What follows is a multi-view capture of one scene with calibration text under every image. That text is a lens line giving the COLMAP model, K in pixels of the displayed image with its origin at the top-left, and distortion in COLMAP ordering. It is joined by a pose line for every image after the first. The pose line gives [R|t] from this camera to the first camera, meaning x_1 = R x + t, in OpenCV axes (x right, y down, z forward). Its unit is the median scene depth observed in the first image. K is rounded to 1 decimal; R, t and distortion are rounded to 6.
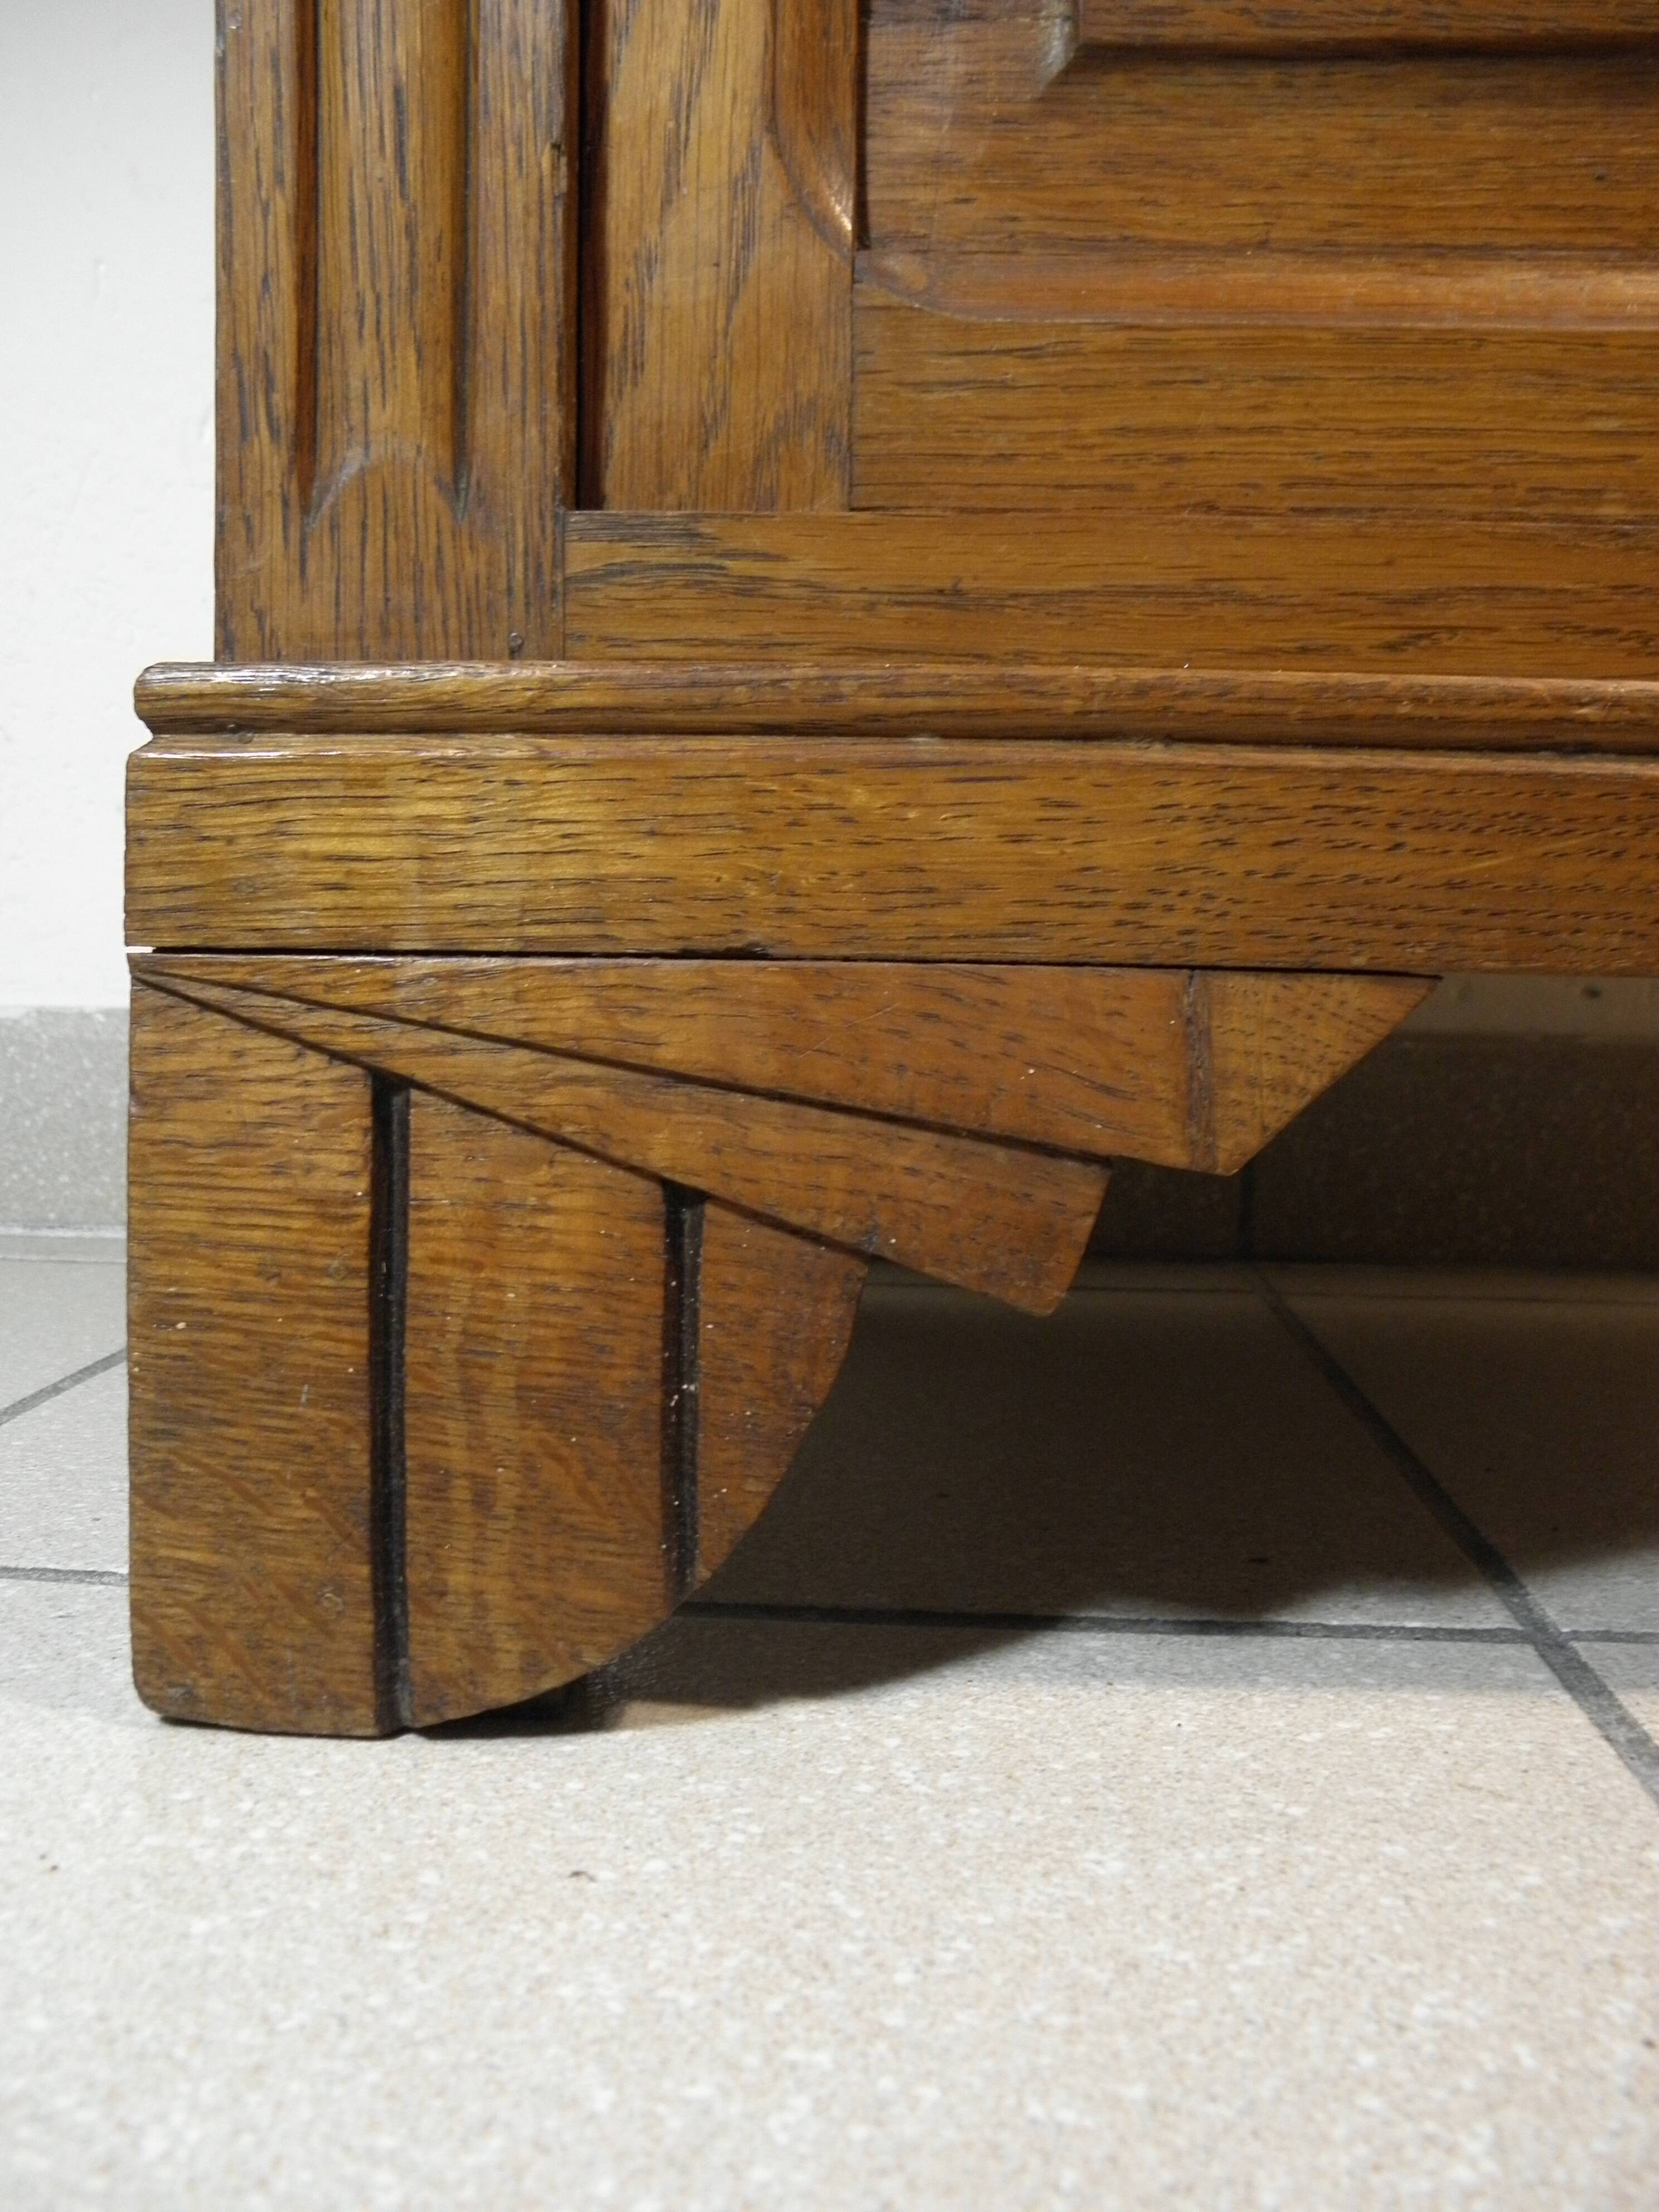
lens RADIAL K [[1891.1, 0, 829.5], [0, 1891.1, 1106.0], [0, 0, 1]] dist [-0.080590, 0.008789]
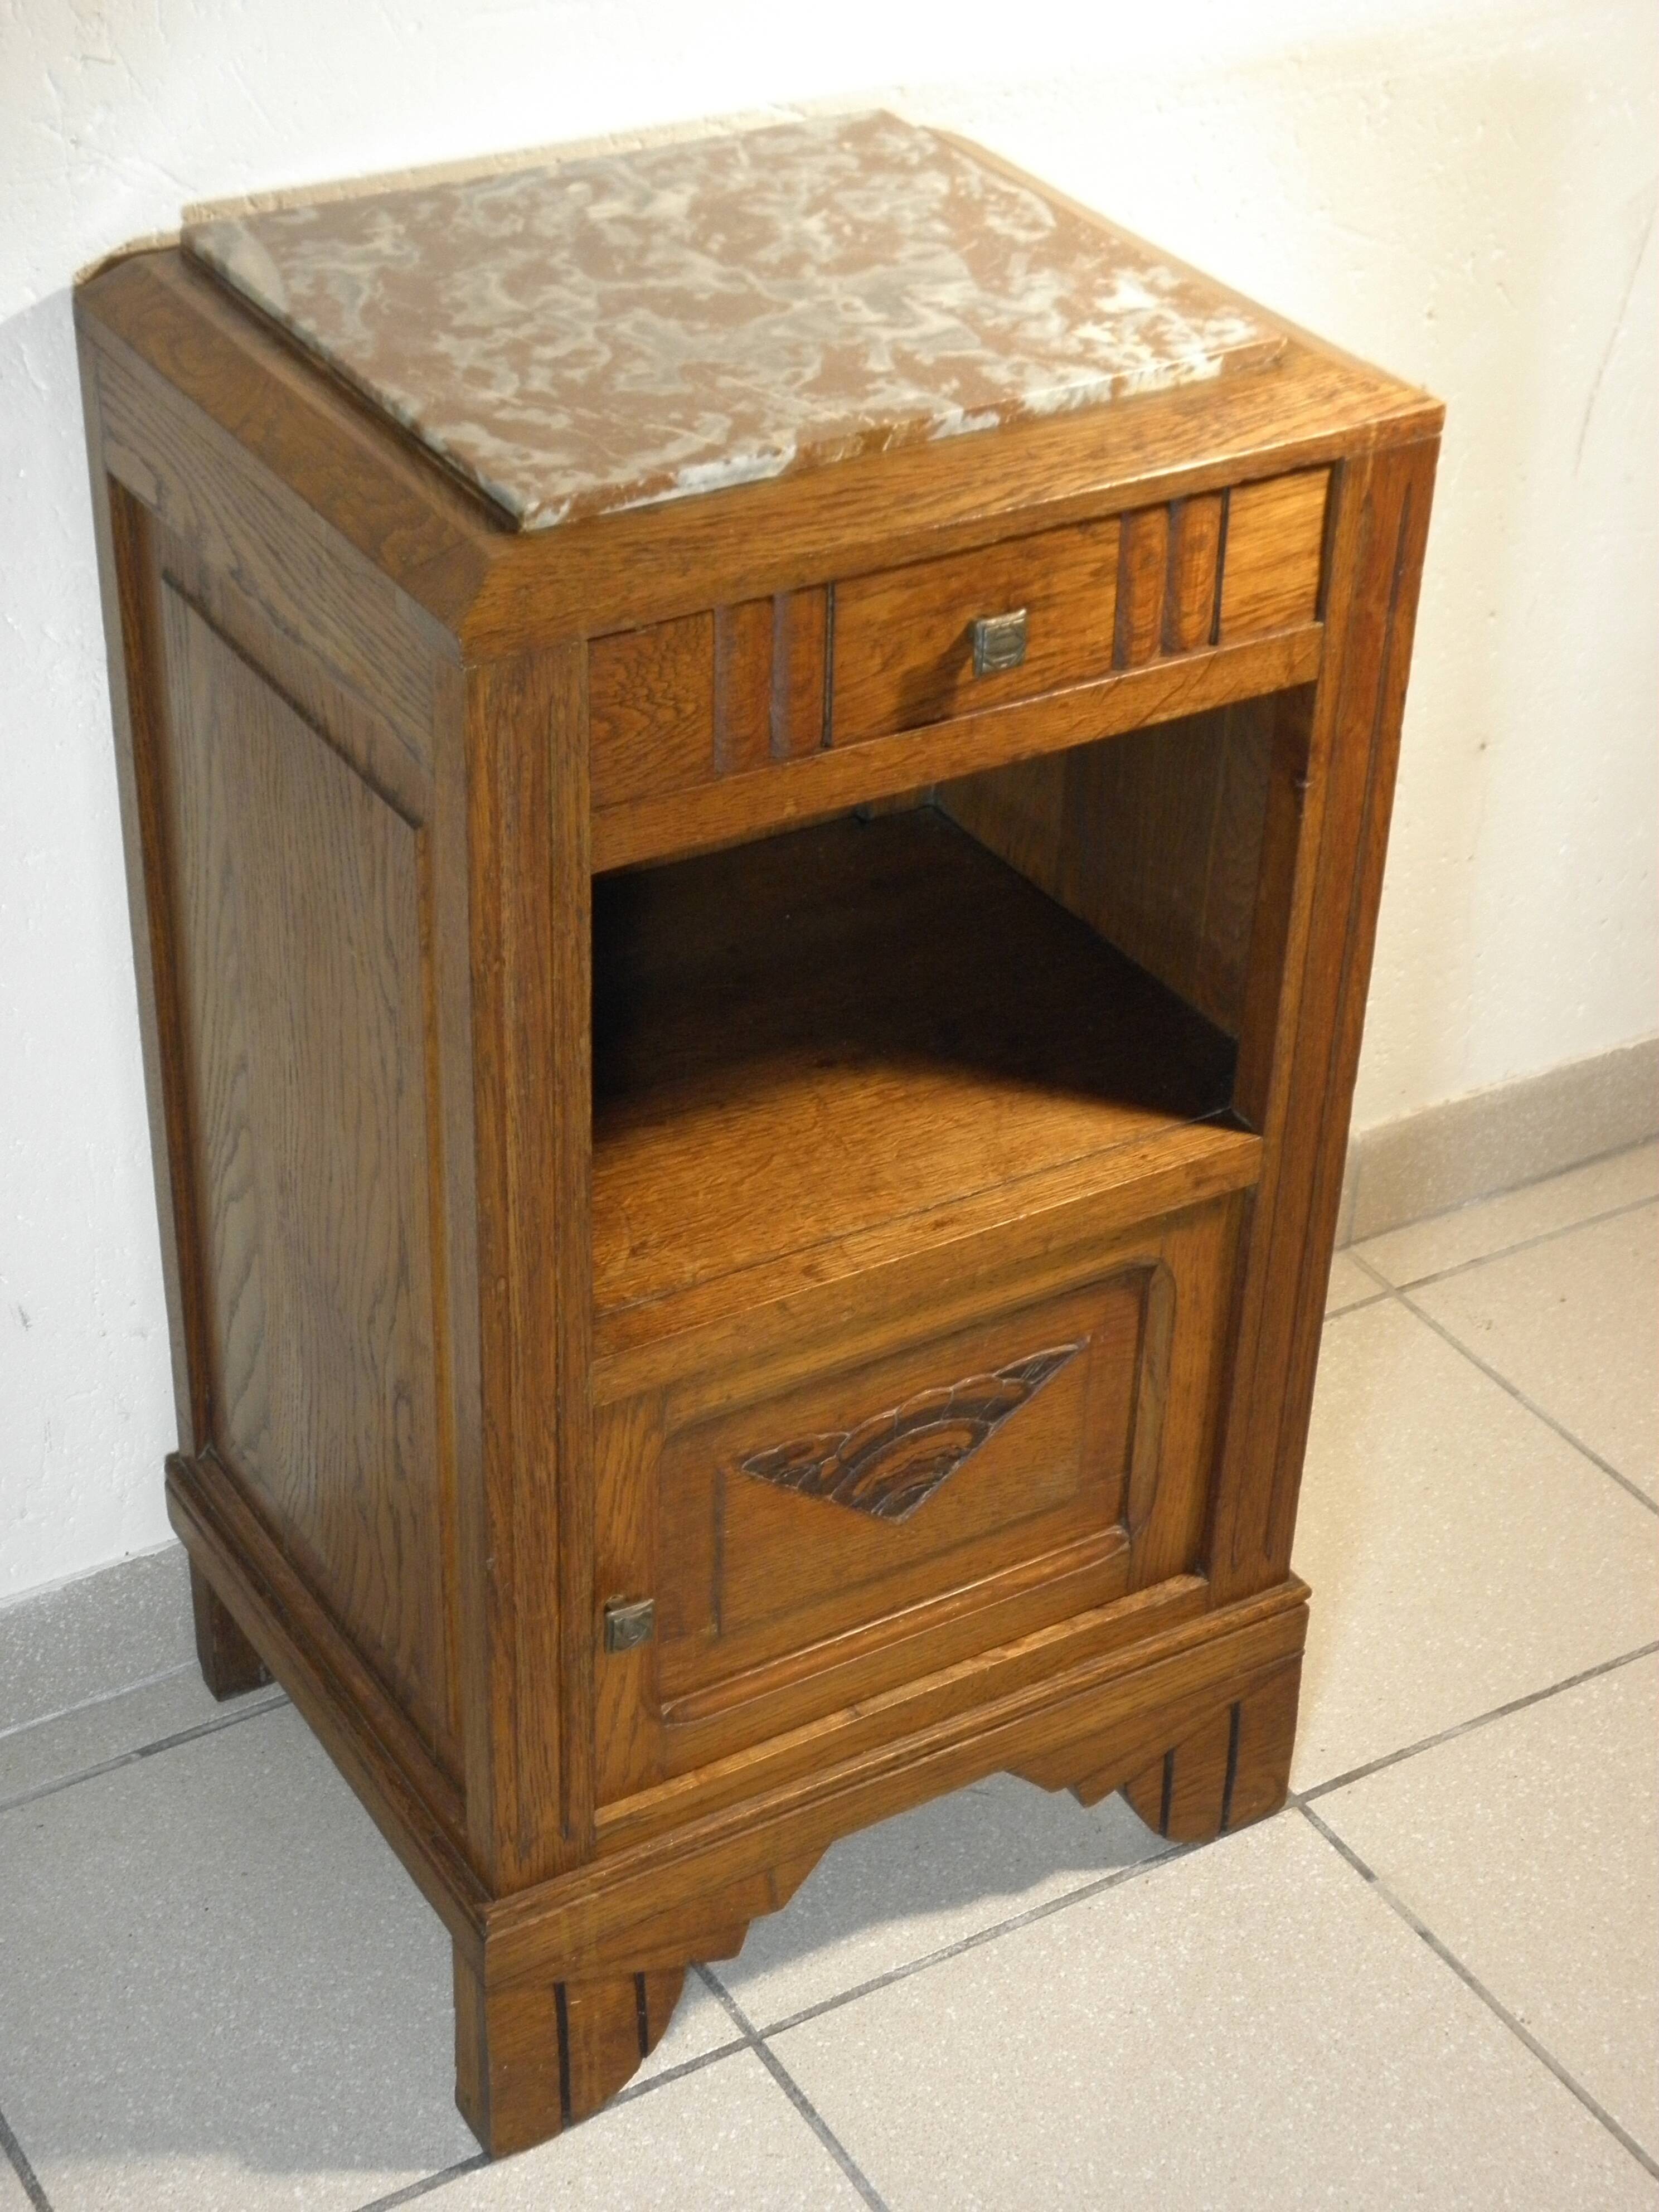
lens RADIAL K [[3671.8, 0, 829.5], [0, 3671.8, 1106.0], [0, 0, 1]] dist [0.049698, 0.820573]
pose [[0.833076, -0.296305, 0.467105, -2.402877], [0.030736, 0.867925, 0.495744, -4.526586], [-0.552303, -0.398636, 0.732155, -3.369906]]
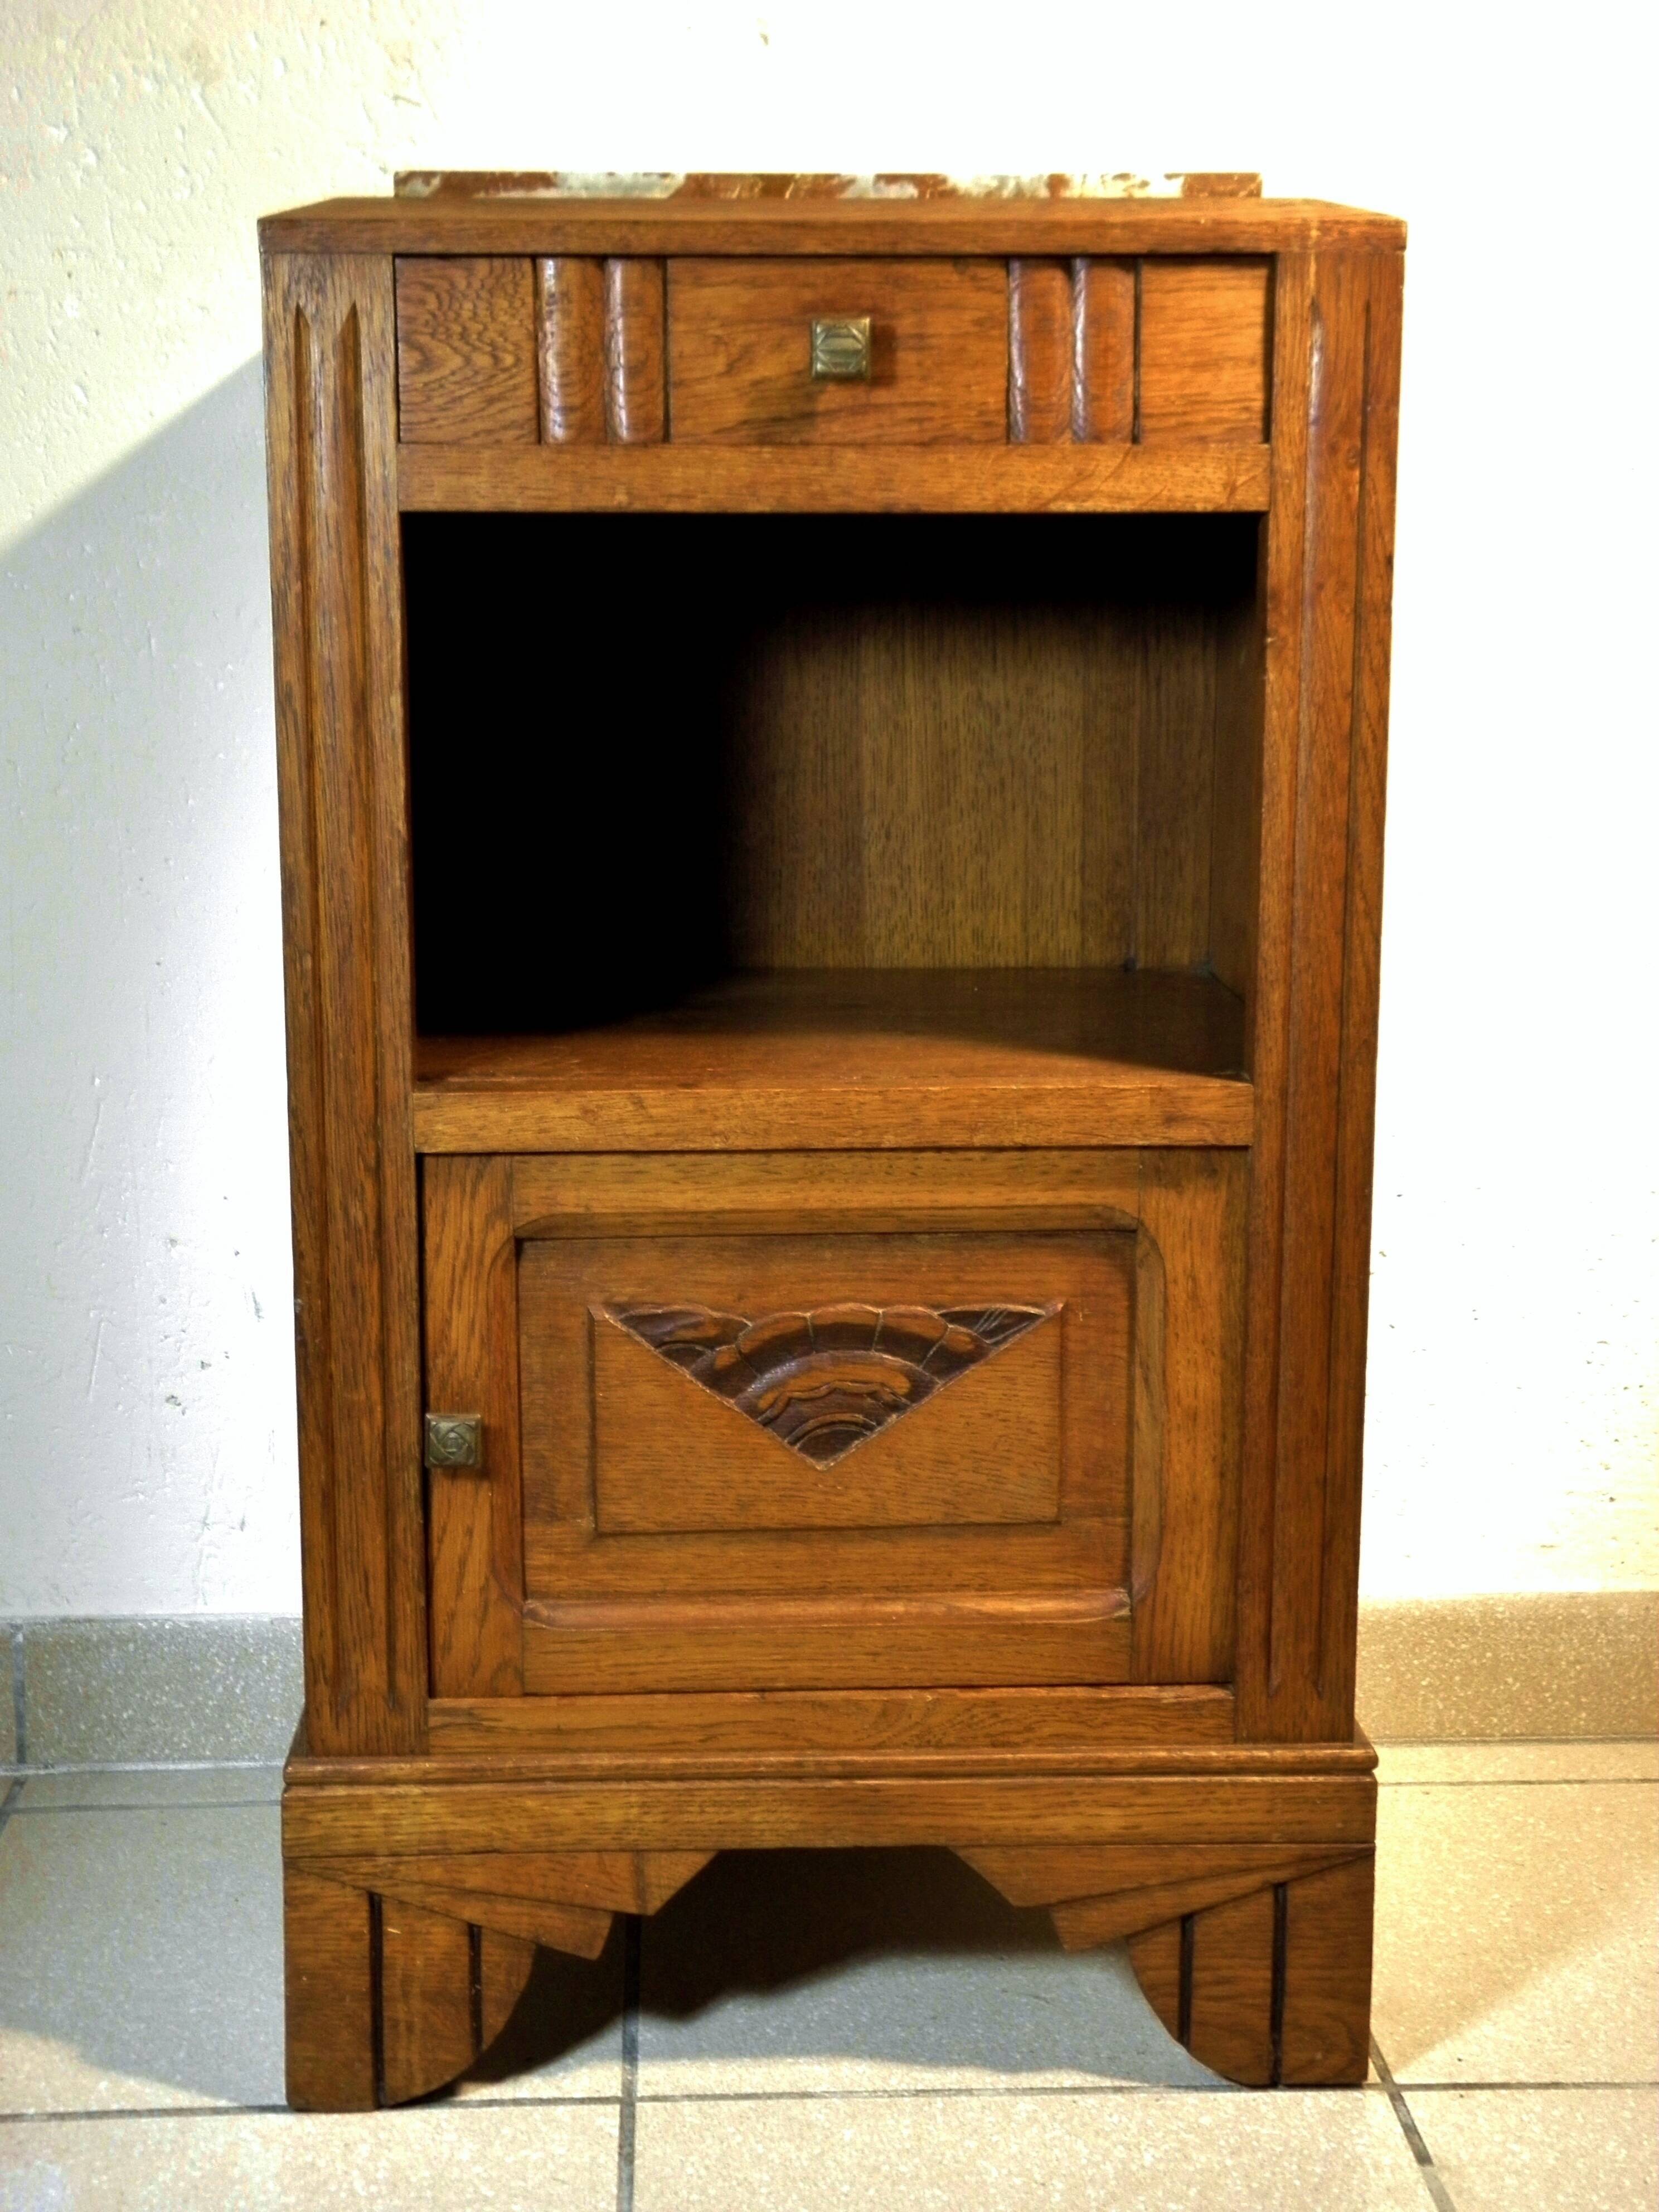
lens RADIAL K [[3227.2, 0, 829.5], [0, 3227.2, 1106.0], [0, 0, 1]] dist [0.035244, 0.332609]
pose [[0.996040, -0.029129, 0.083999, 0.092410], [0.020767, 0.994895, 0.098758, -1.780466], [-0.086447, -0.096623, 0.991560, -4.121478]]
